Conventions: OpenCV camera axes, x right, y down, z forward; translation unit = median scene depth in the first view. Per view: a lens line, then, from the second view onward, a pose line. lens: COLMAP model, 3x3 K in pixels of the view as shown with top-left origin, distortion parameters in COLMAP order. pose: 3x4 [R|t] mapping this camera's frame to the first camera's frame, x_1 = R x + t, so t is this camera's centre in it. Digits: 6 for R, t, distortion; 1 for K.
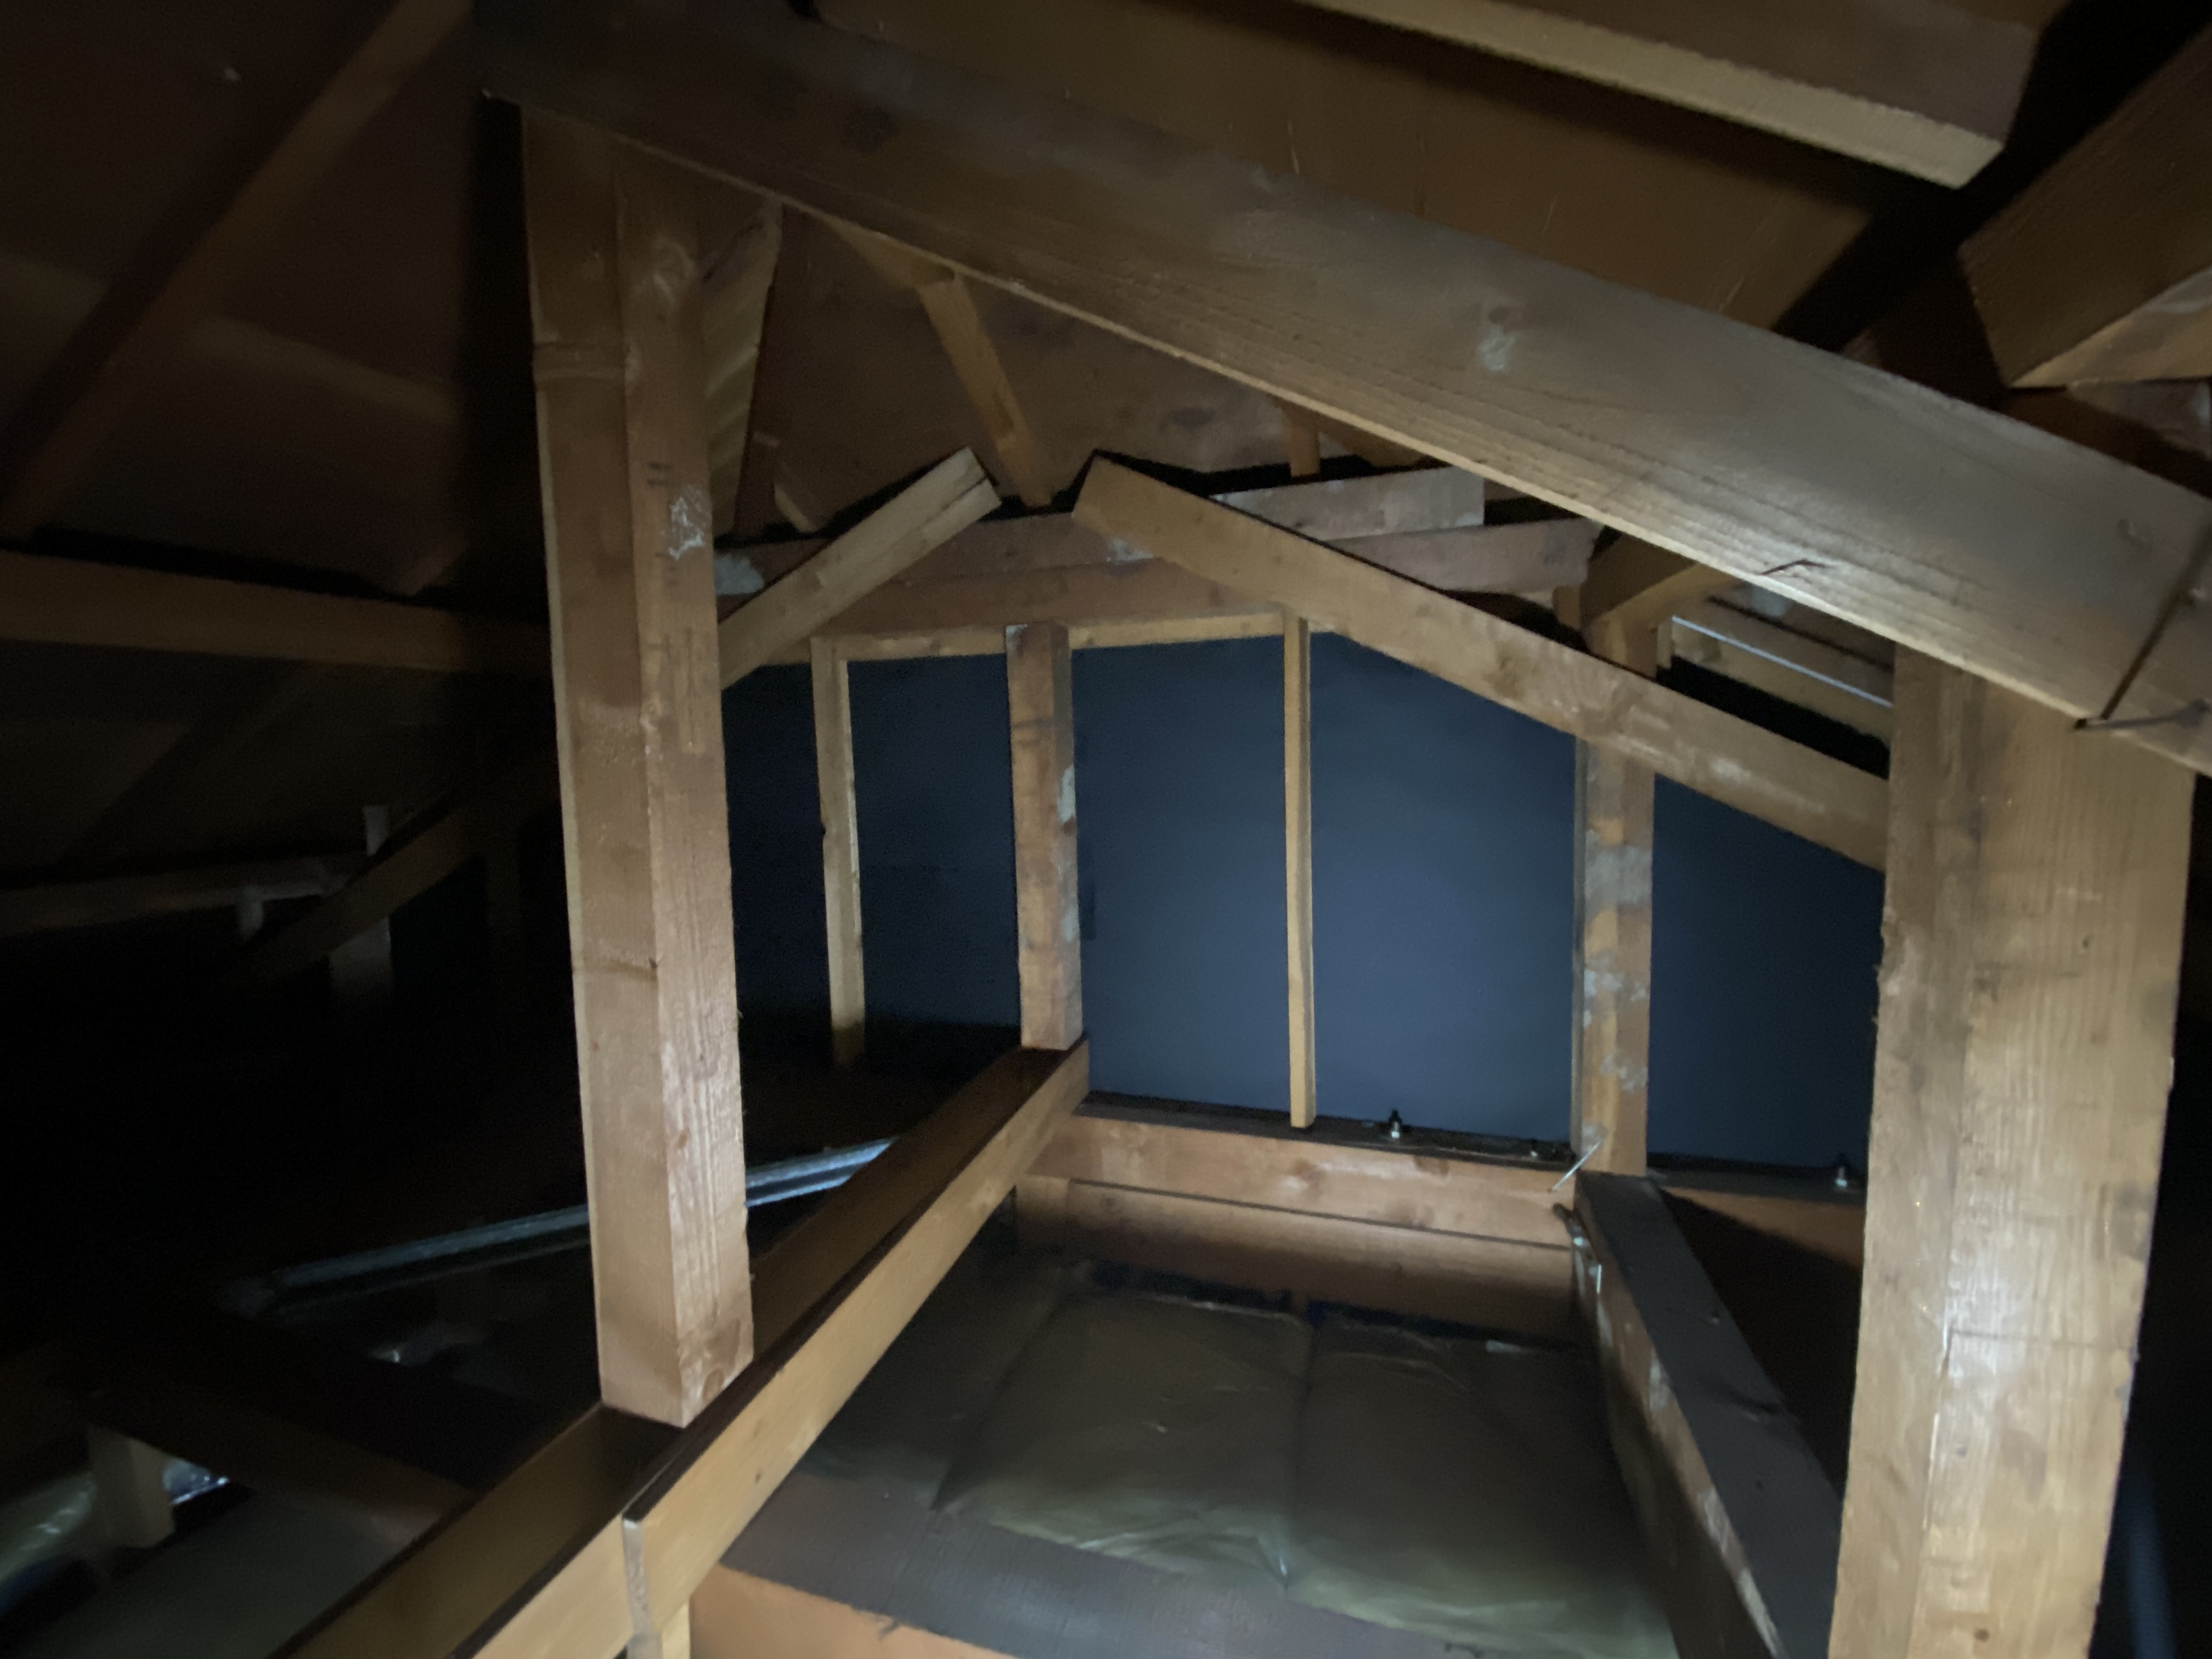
lens RADIAL K [[891.6, 0, 1106.0], [0, 891.6, 829.5], [0, 0, 1]] dist [0.000330, -0.000025]
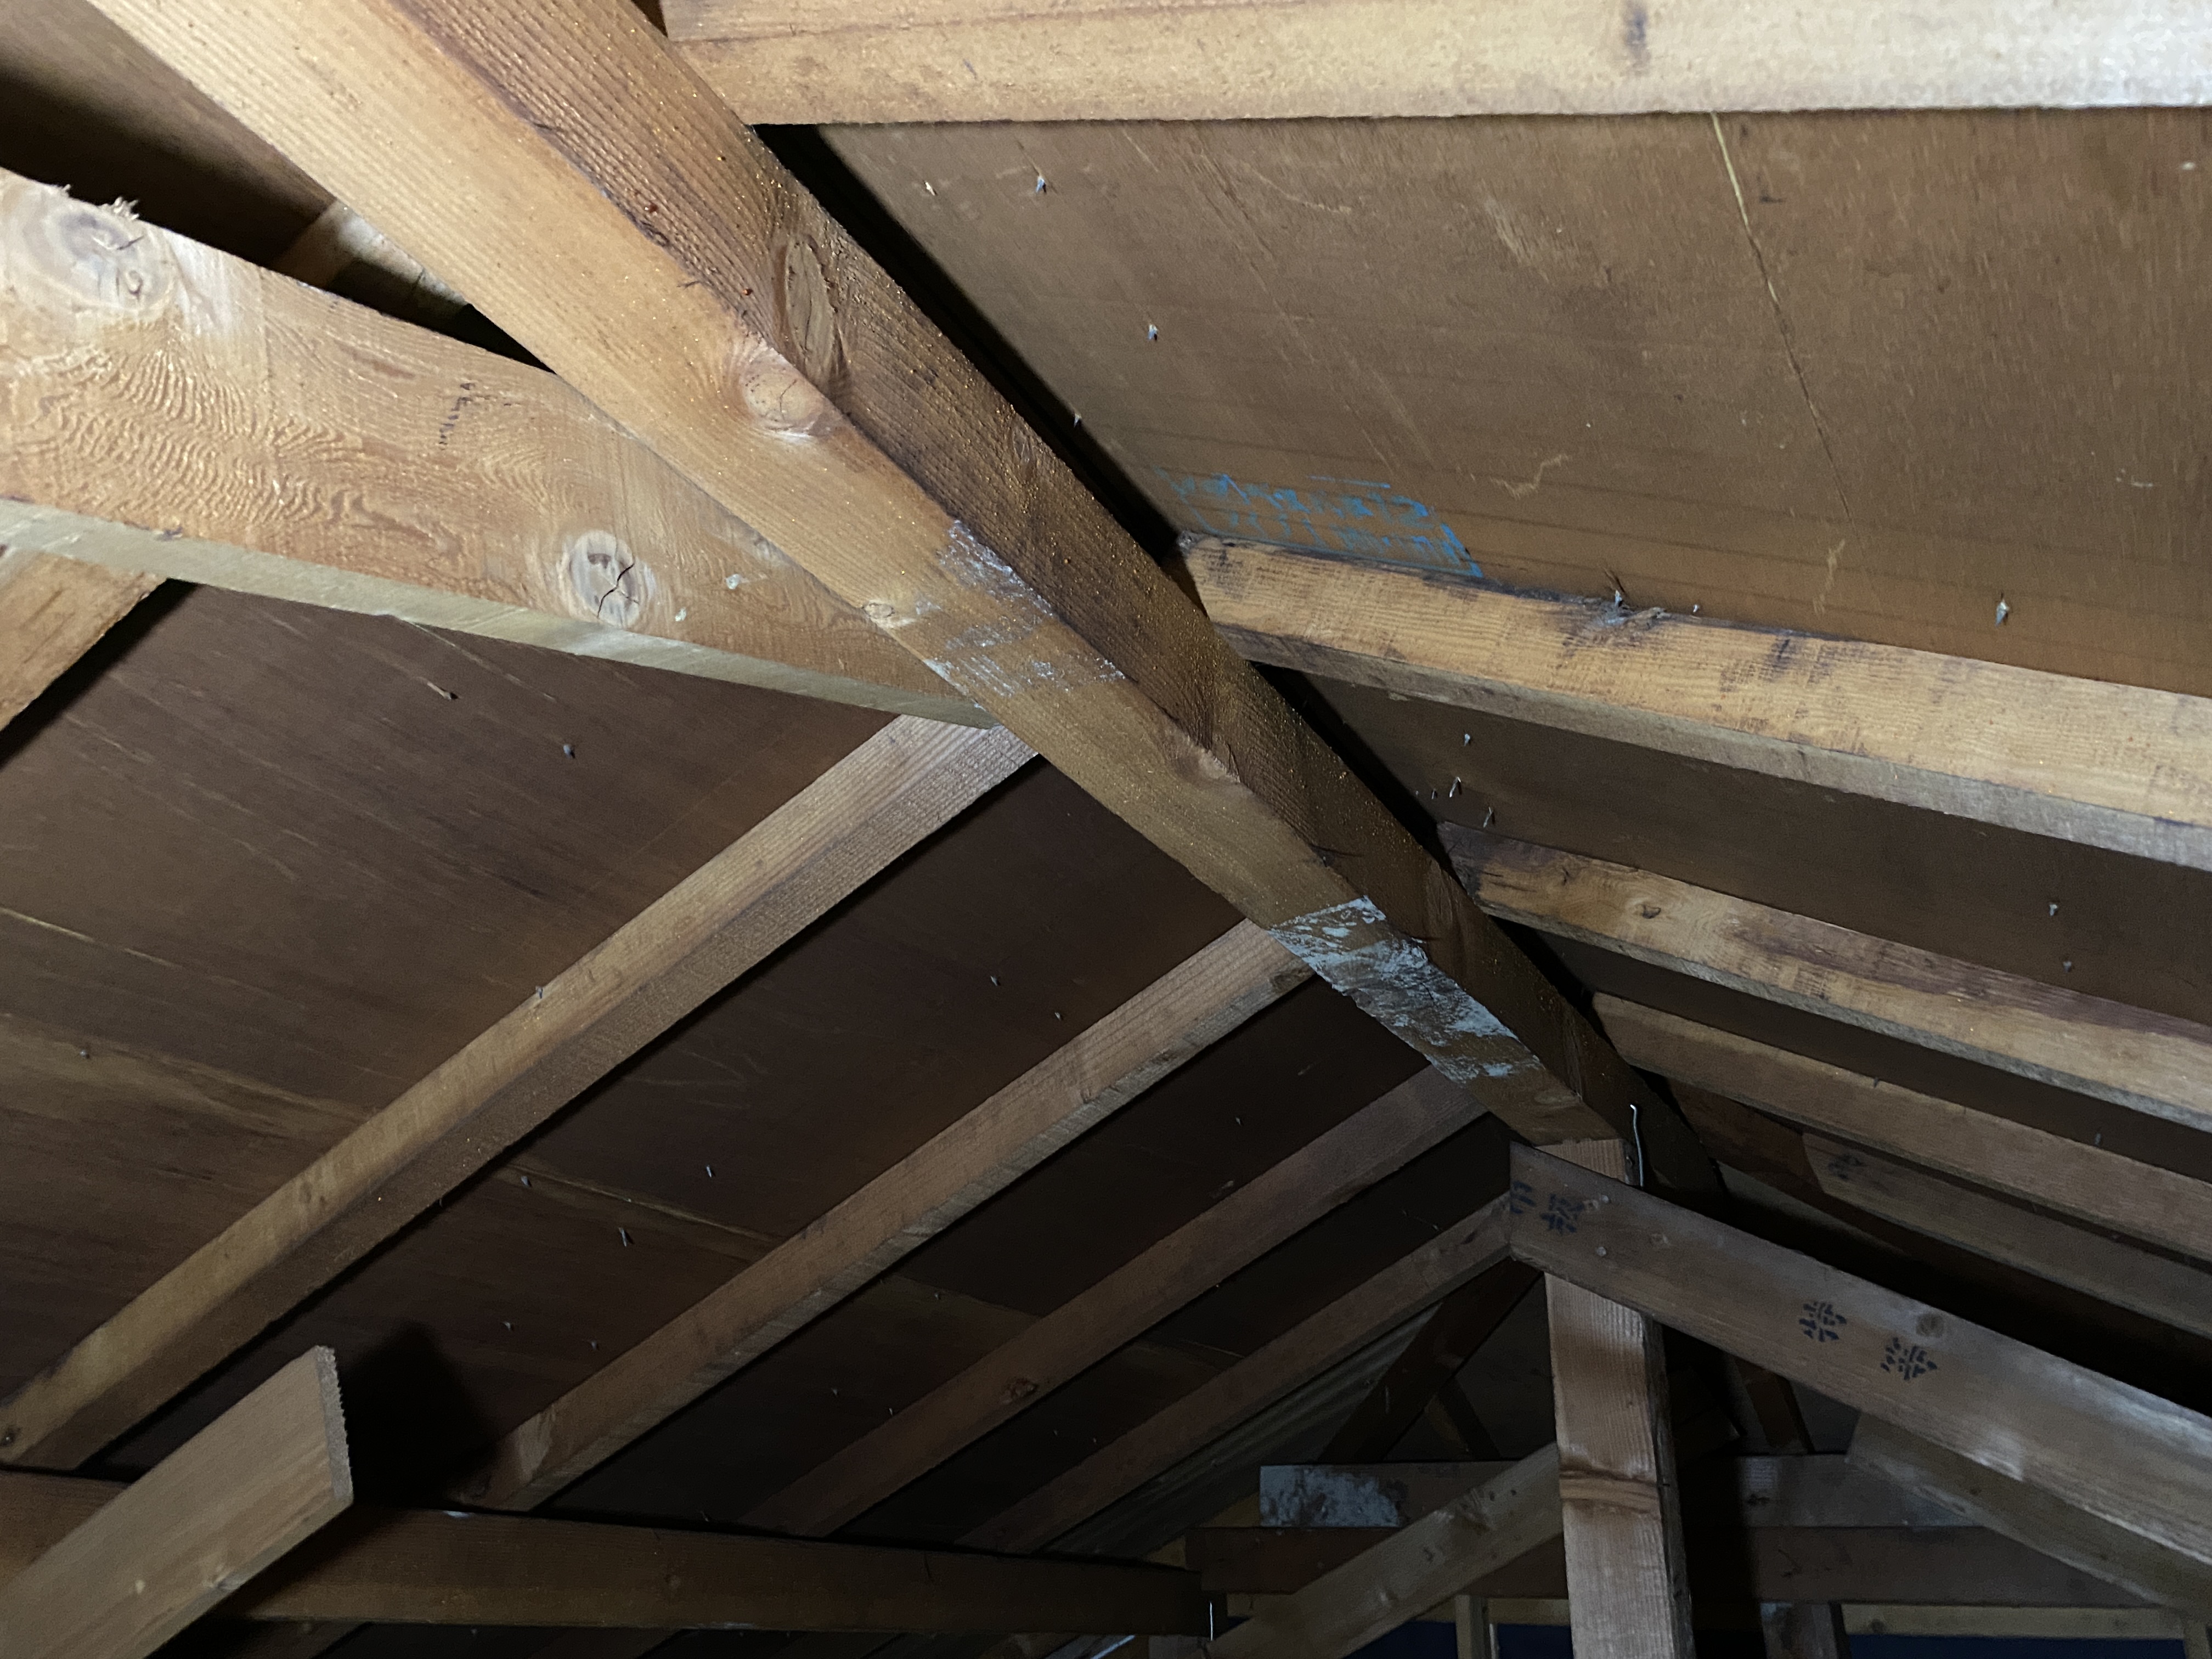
lens RADIAL K [[1544.1, 0, 1106.0], [0, 1544.1, 829.5], [0, 0, 1]] dist [0.103660, -0.187921]
pose [[0.978390, -0.054724, -0.199397, -0.358410], [-0.057785, 0.853553, -0.517792, -0.065880], [0.198531, 0.518125, 0.831945, -0.586405]]
